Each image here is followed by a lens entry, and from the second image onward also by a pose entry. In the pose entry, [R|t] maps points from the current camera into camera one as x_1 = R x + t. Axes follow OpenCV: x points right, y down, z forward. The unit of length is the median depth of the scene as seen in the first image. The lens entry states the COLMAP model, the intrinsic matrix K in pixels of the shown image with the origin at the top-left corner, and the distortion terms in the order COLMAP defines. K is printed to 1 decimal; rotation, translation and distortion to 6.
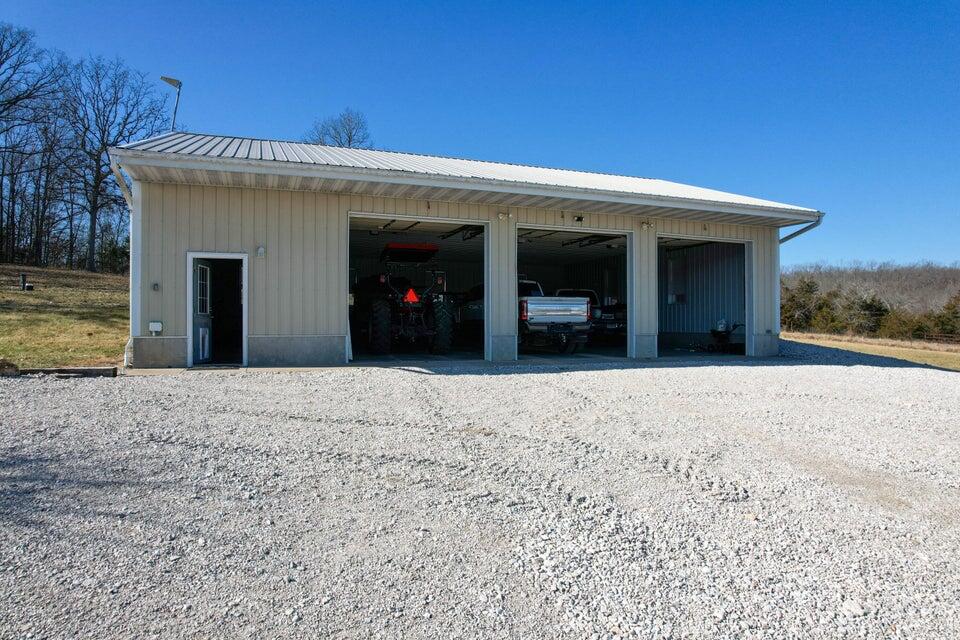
lens RADIAL K [[623.6, 0, 480.5], [0, 623.6, 314.2], [0, 0, 1]] dist [-0.036995, 0.028587]
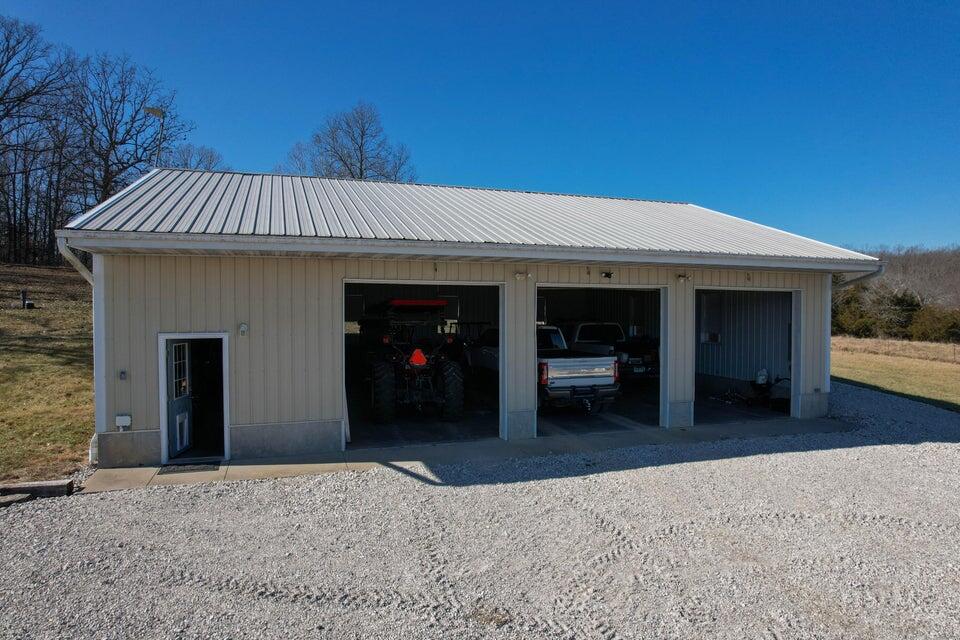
lens RADIAL K [[623.6, 0, 480.5], [0, 623.6, 316.2], [0, 0, 1]] dist [-0.036995, 0.028587]
pose [[0.999624, 0.000319, -0.027424, 0.003568], [0.000541, 0.999509, 0.031332, -0.117282], [0.027420, -0.031335, 0.999133, 0.108966]]
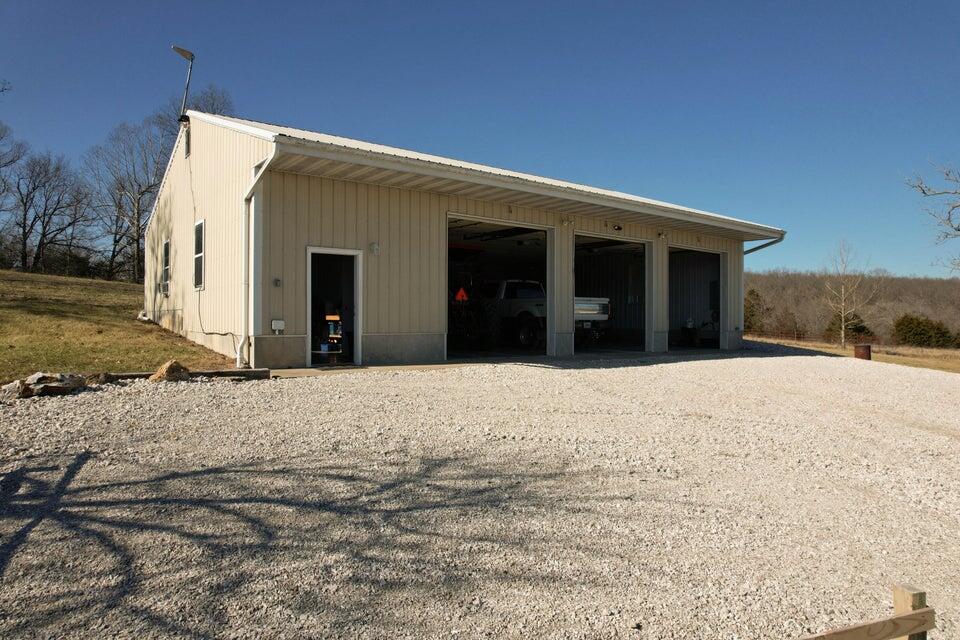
lens RADIAL K [[623.6, 0, 478.1], [0, 623.6, 321.4], [0, 0, 1]] dist [-0.036995, 0.028587]
pose [[0.959148, 0.002766, 0.282893, -0.379280], [-0.007805, 0.999830, 0.016690, -0.002419], [-0.282799, -0.018216, 0.959006, 0.003964]]
